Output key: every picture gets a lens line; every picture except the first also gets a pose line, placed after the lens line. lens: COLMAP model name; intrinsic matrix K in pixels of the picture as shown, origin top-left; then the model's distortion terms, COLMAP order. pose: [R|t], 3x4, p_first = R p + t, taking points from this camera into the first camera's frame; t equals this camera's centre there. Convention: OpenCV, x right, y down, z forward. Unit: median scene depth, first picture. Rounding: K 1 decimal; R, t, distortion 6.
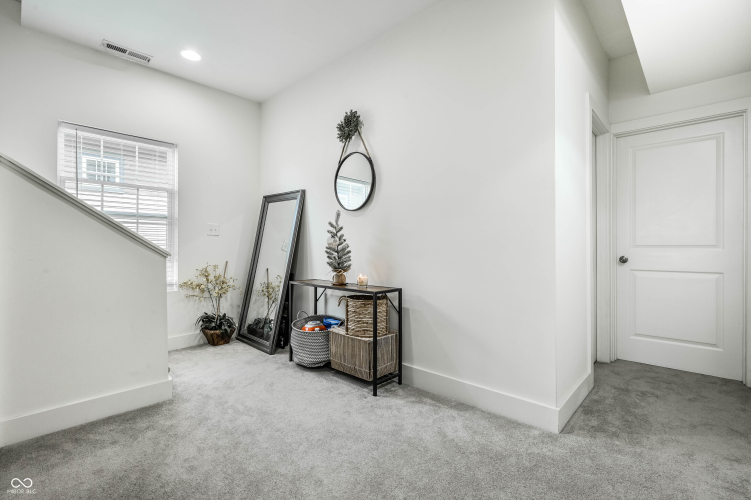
lens RADIAL K [[337.5, 0, 375.2], [0, 337.5, 245.7], [0, 0, 1]] dist [0.001294, 0.000634]
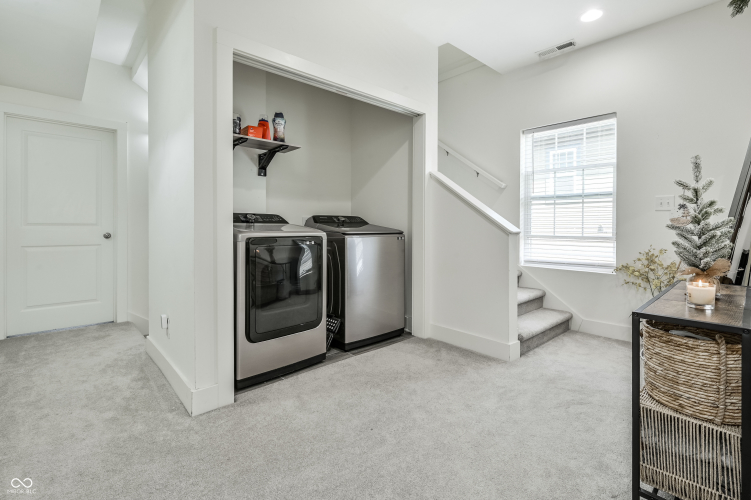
lens RADIAL K [[337.5, 0, 373.3], [0, 337.5, 229.4], [0, 0, 1]] dist [0.001294, 0.000634]
pose [[-0.065272, 0.006522, -0.997846, 0.452068], [0.008045, 0.999950, 0.006009, 0.003216], [0.997835, -0.007636, -0.065321, 0.527641]]
